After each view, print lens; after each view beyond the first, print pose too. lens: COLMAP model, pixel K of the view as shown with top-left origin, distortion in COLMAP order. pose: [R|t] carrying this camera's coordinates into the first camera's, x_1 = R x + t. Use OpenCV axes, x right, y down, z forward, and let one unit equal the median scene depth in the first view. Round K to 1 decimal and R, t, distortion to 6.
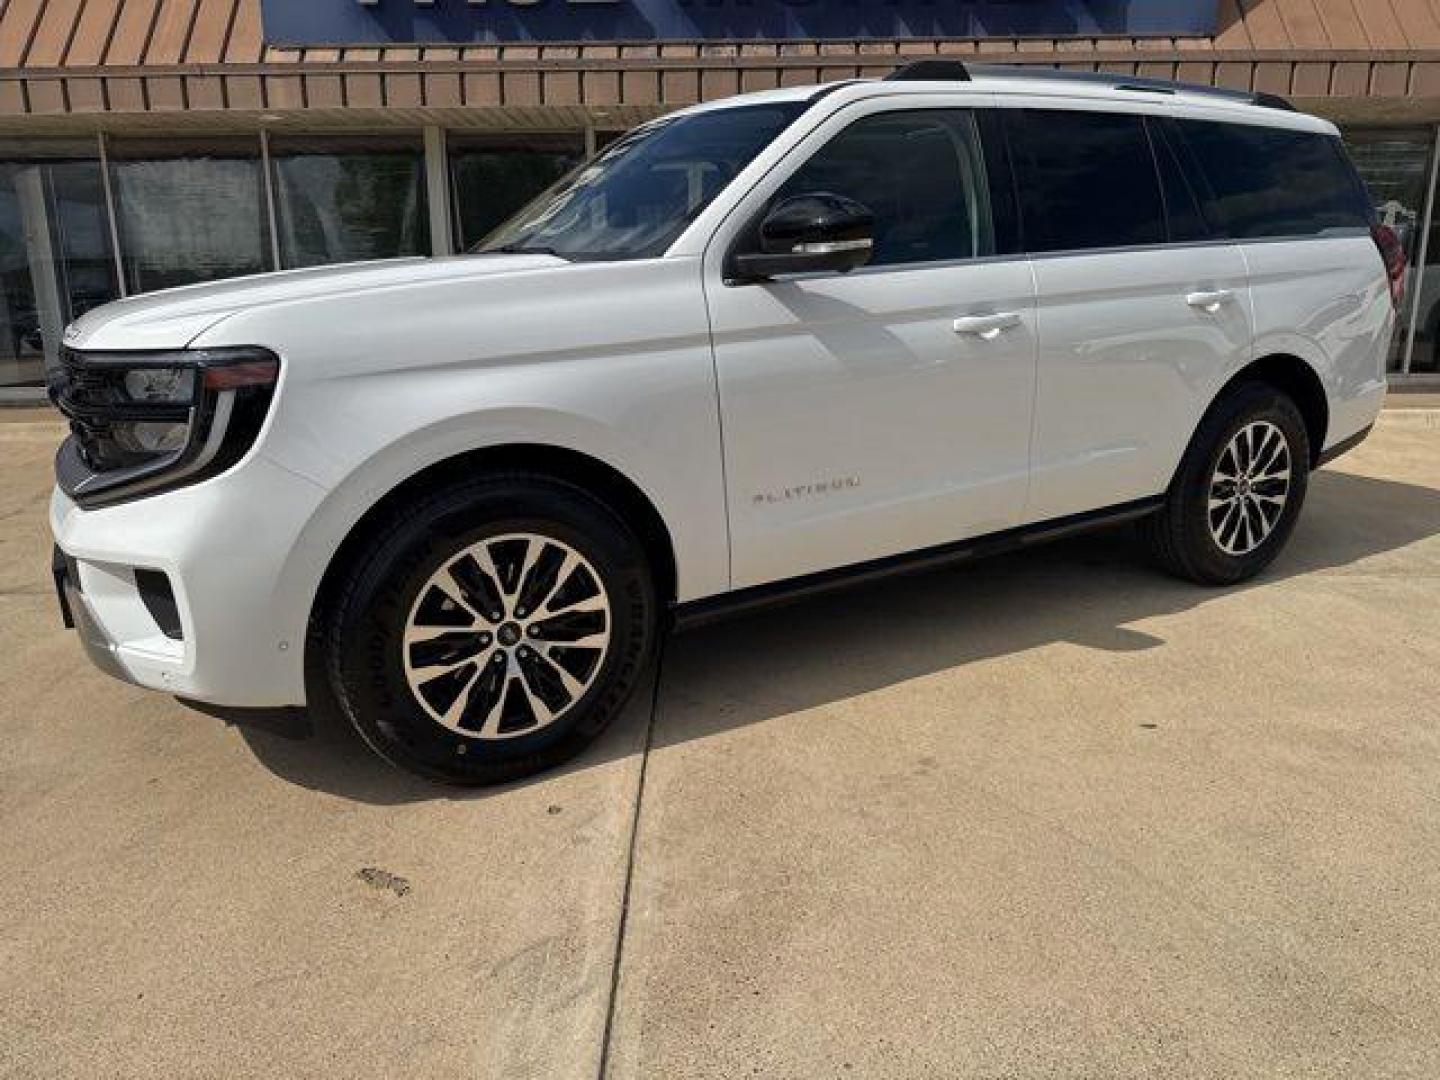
lens RADIAL K [[1022.2, 0, 714.8], [0, 1022.2, 533.4], [0, 0, 1]] dist [0.039658, -0.053947]
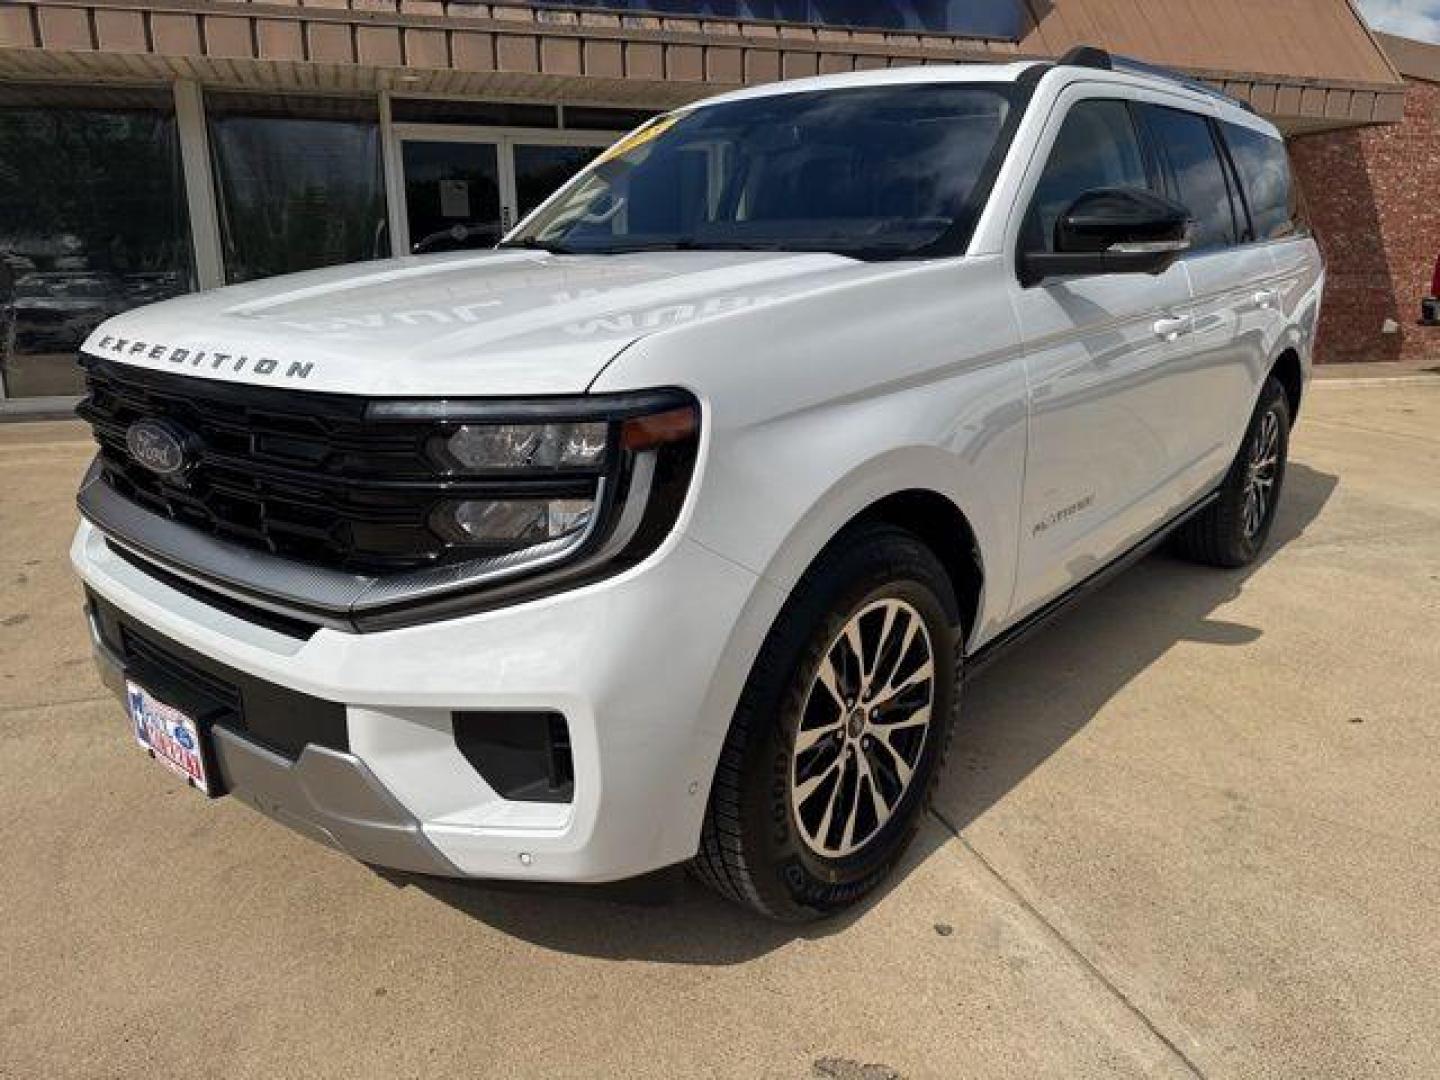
lens RADIAL K [[1020.7, 0, 720.0], [0, 1020.7, 532.0], [0, 0, 1]] dist [0.098380, -0.178211]
pose [[0.945075, -0.077376, 0.317563, -0.473933], [0.073480, 0.997002, 0.024246, -0.069292], [-0.318487, 0.000421, 0.947927, 0.225722]]
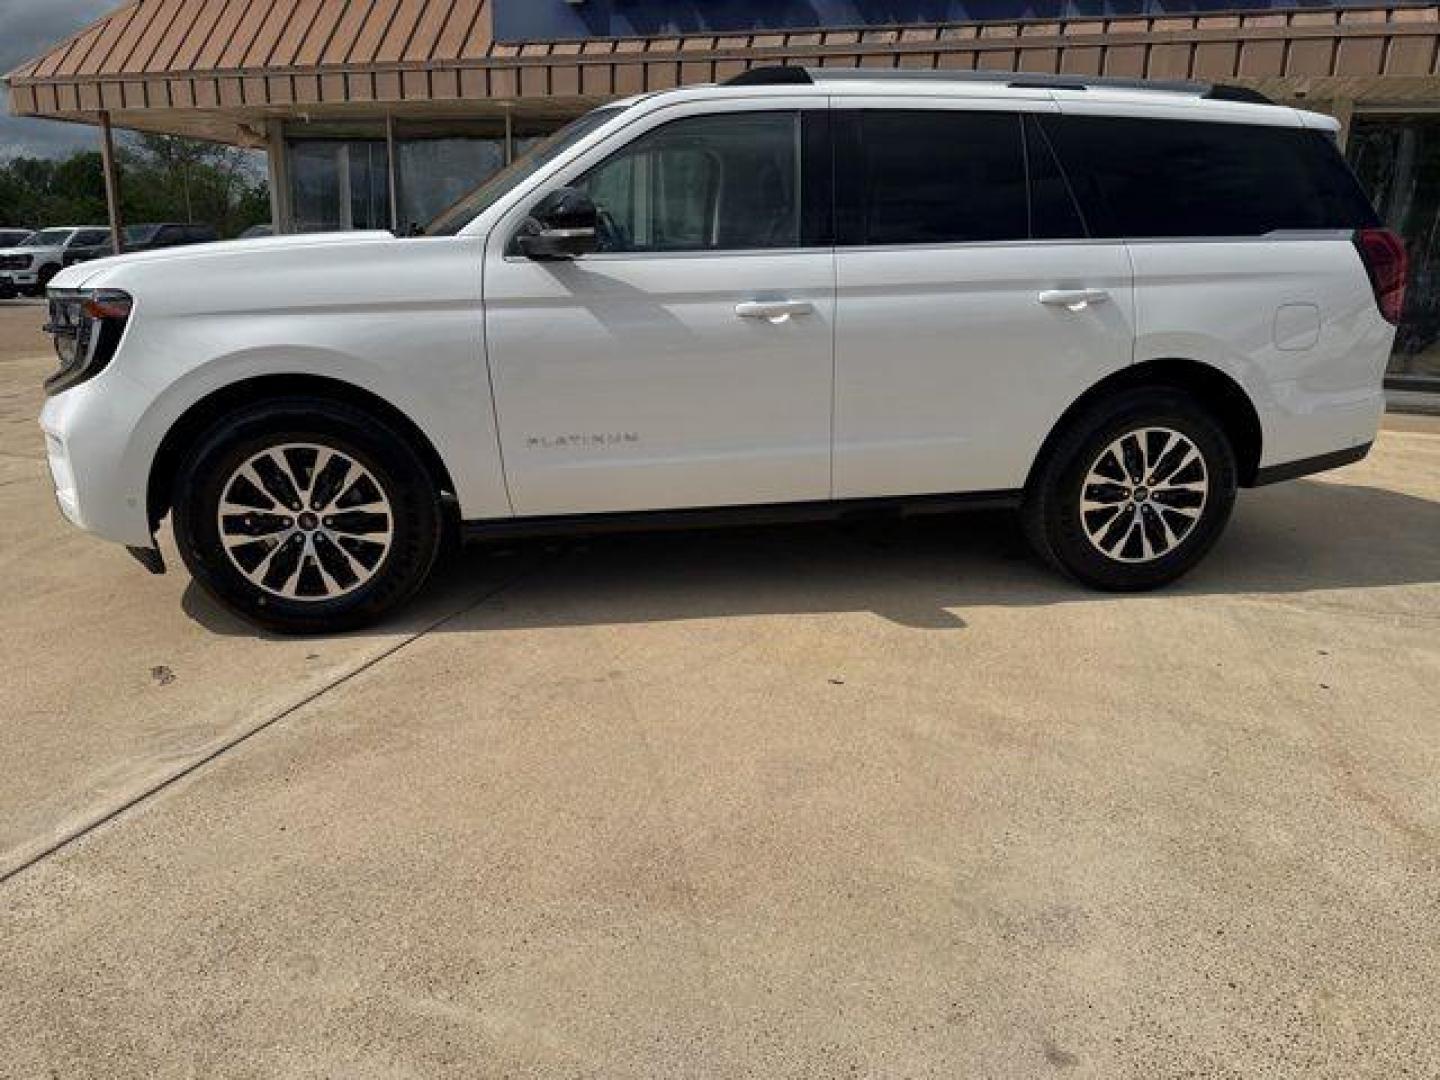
lens RADIAL K [[1029.5, 0, 726.0], [0, 1029.5, 540.5], [0, 0, 1]] dist [0.020780, -0.026898]
pose [[0.942670, 0.124921, -0.309463, 0.615695], [-0.116472, 0.992142, 0.045706, 0.000062], [0.312741, -0.007042, 0.949812, -0.074803]]
